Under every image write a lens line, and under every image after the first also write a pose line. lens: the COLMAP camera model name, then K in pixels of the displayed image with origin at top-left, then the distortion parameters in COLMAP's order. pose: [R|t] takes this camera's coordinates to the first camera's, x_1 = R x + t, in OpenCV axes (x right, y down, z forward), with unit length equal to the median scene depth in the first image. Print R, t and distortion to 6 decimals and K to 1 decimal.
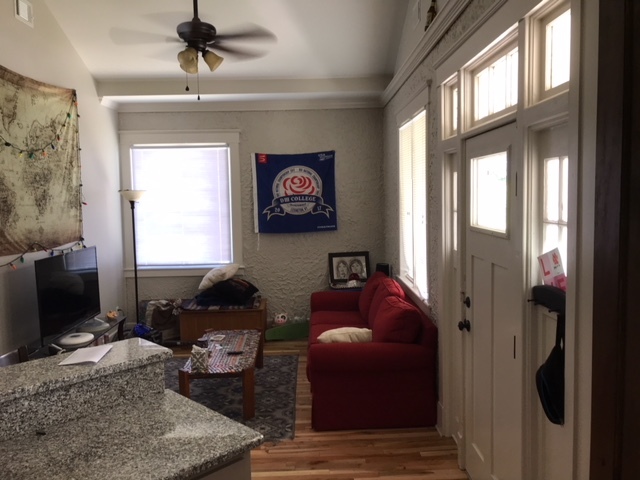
lens RADIAL K [[527.1, 0, 320.8], [0, 527.1, 241.1], [0, 0, 1]] dist [0.035641, -0.007933]
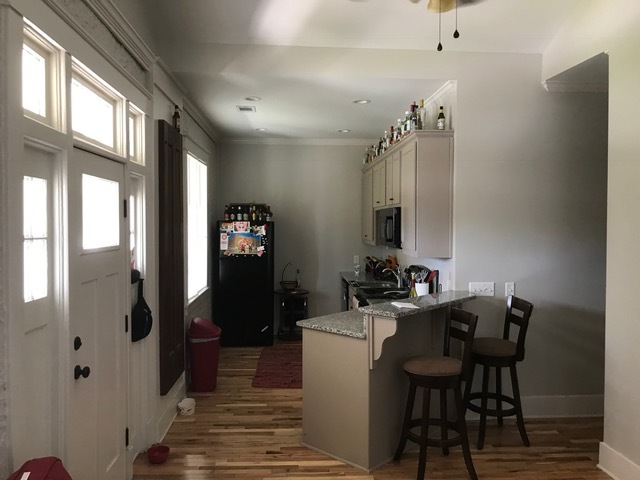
lens RADIAL K [[527.1, 0, 320.8], [0, 527.1, 241.1], [0, 0, 1]] dist [0.035641, -0.007933]
pose [[-0.998559, 0.021601, -0.049125, -0.092366], [0.015302, 0.992019, 0.125158, -0.206077], [0.051437, 0.124226, -0.990920, 2.664417]]
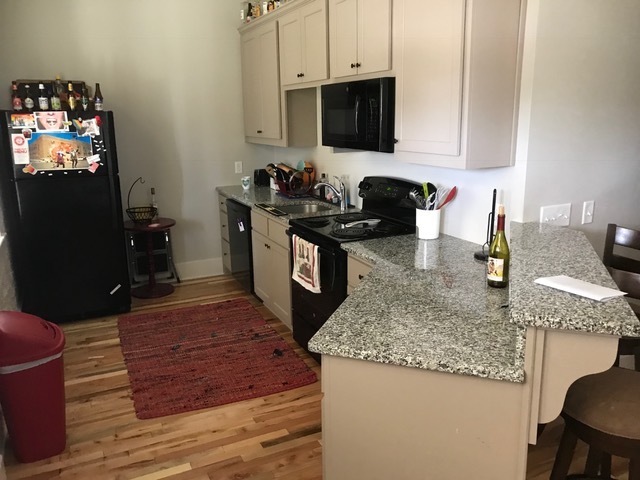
lens RADIAL K [[527.1, 0, 320.8], [0, 527.1, 241.1], [0, 0, 1]] dist [0.035641, -0.007933]
pose [[-0.905051, 0.133850, -0.403691, 0.192246], [-0.001769, 0.947993, 0.318286, -0.088192], [0.425299, 0.288780, -0.857746, 1.495703]]
